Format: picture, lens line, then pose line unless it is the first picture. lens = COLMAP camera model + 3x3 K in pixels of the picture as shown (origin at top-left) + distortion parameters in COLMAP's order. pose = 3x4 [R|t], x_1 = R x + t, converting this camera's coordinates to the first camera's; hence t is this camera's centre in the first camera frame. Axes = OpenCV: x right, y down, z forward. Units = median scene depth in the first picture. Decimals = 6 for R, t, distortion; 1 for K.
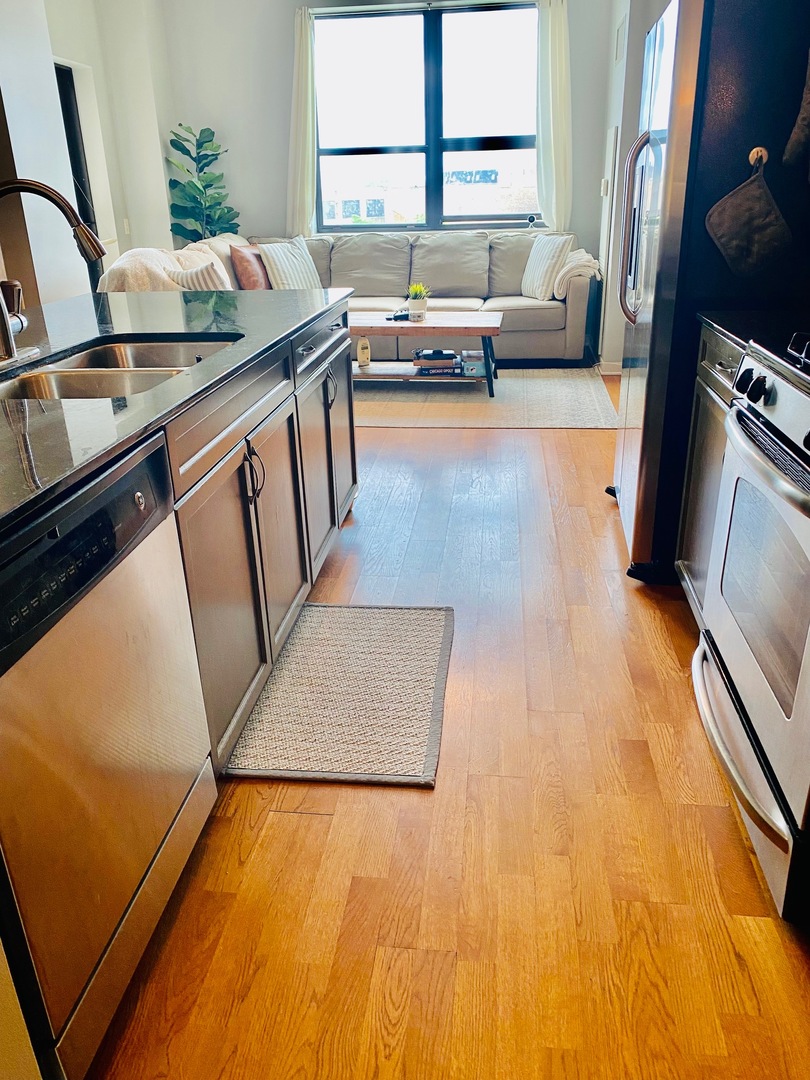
lens RADIAL K [[835.6, 0, 400.3], [0, 835.6, 541.2], [0, 0, 1]] dist [0.003845, 0.007563]
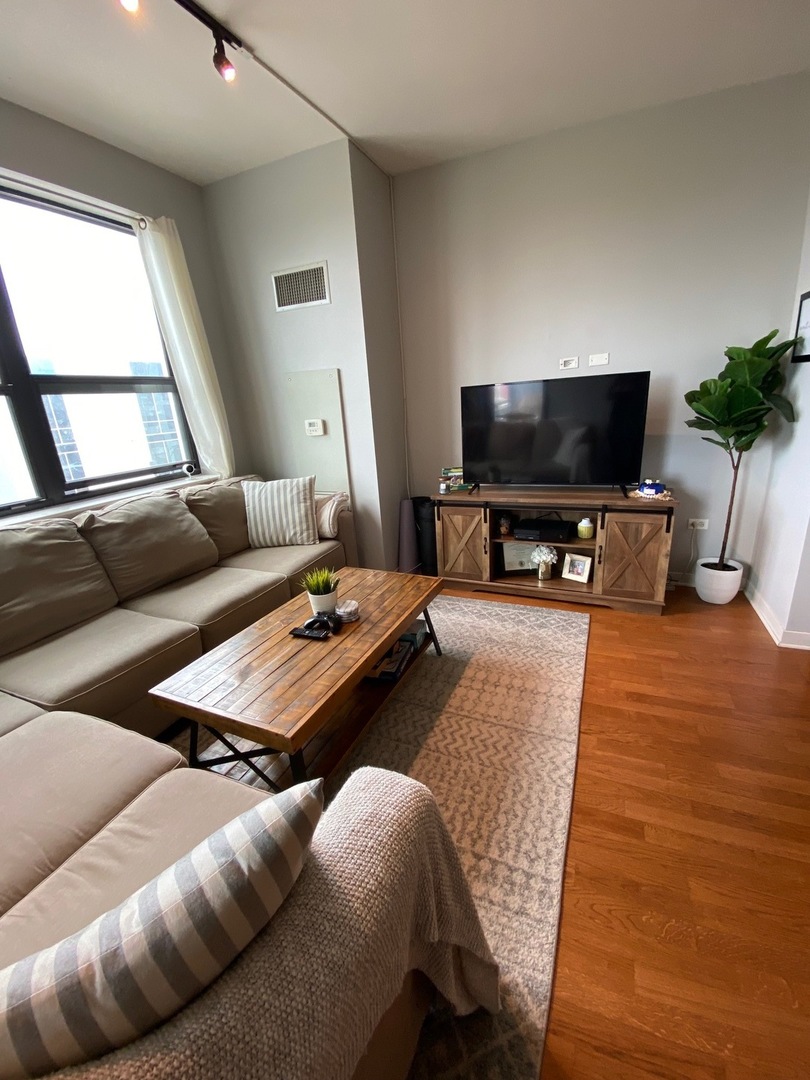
lens RADIAL K [[435.6, 0, 407.9], [0, 435.6, 542.5], [0, 0, 1]] dist [0.044098, -0.028555]
pose [[0.285287, -0.285318, 0.914989, -0.231315], [0.424872, 0.893385, 0.146109, -0.299991], [-0.859124, 0.347070, 0.376095, 0.689242]]
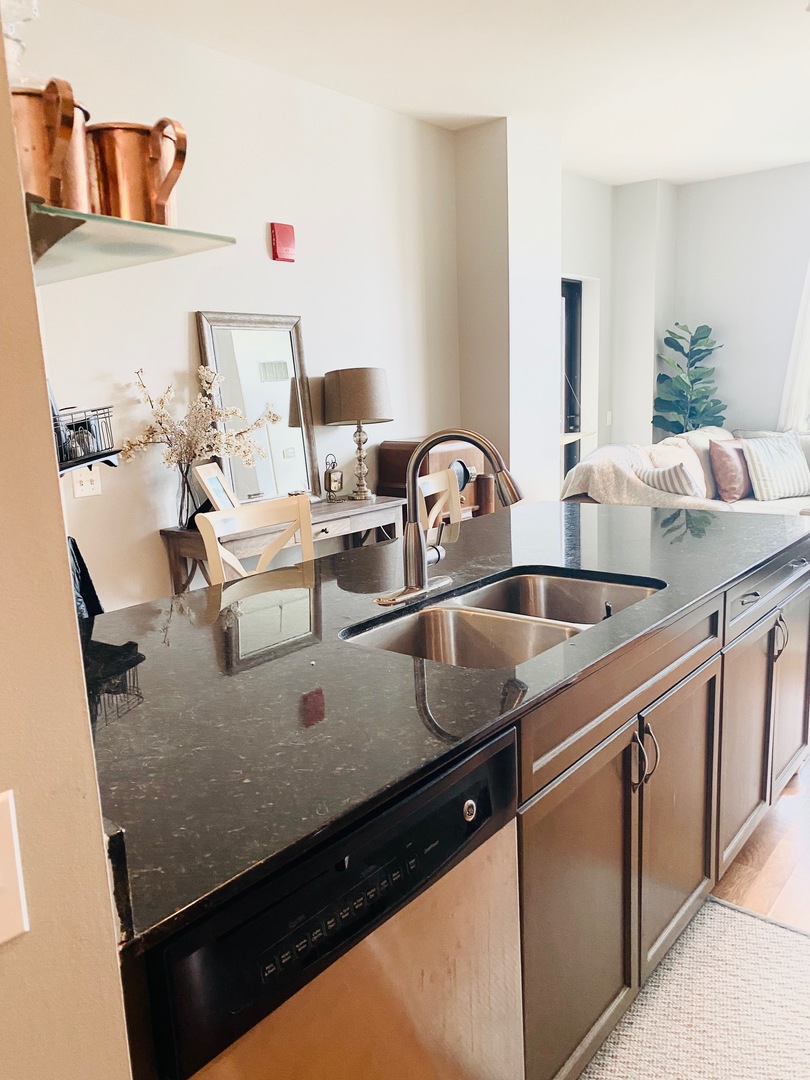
lens RADIAL K [[835.6, 0, 400.3], [0, 835.6, 541.2], [0, 0, 1]] dist [0.003845, 0.007563]
pose [[0.844036, 0.094718, -0.527855, 0.013821], [-0.192071, 0.972377, -0.132636, -0.043210], [0.500711, 0.213335, 0.838914, 0.039664]]
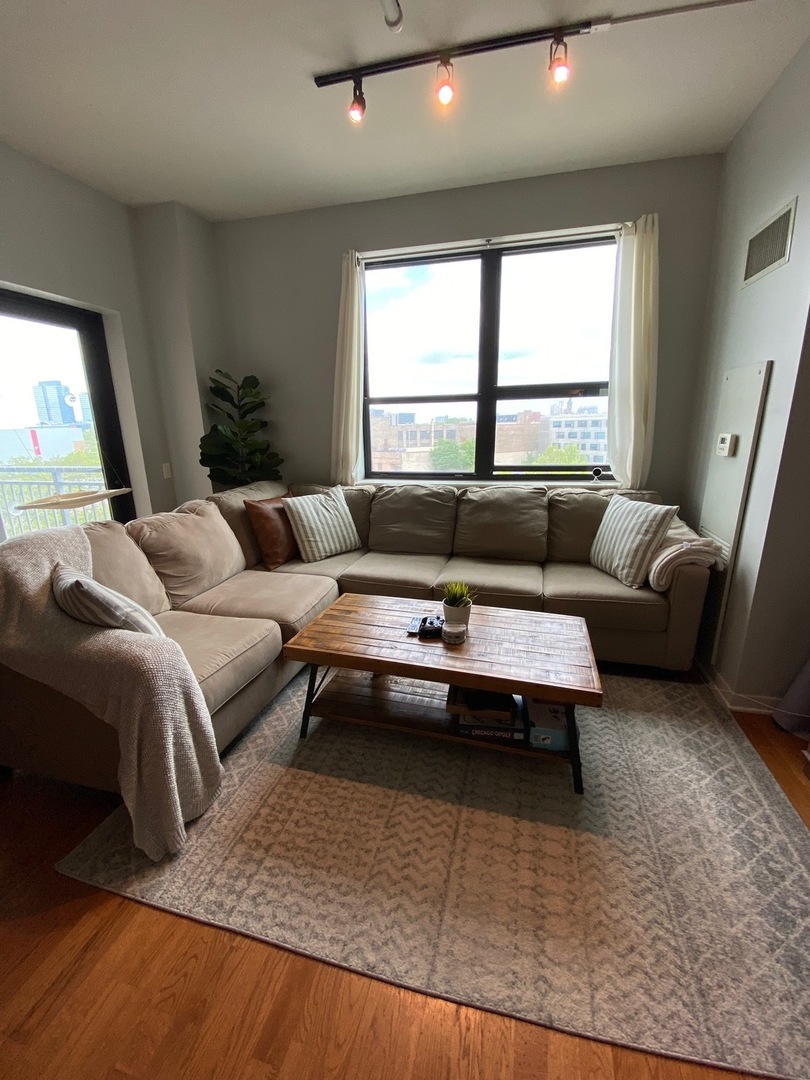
lens RADIAL K [[435.6, 0, 407.9], [0, 435.6, 542.5], [0, 0, 1]] dist [0.044098, -0.028555]
pose [[0.992403, 0.040715, -0.116097, 0.016825], [-0.055612, 0.990198, -0.128118, -0.252154], [0.109743, 0.133601, 0.984940, 0.555925]]
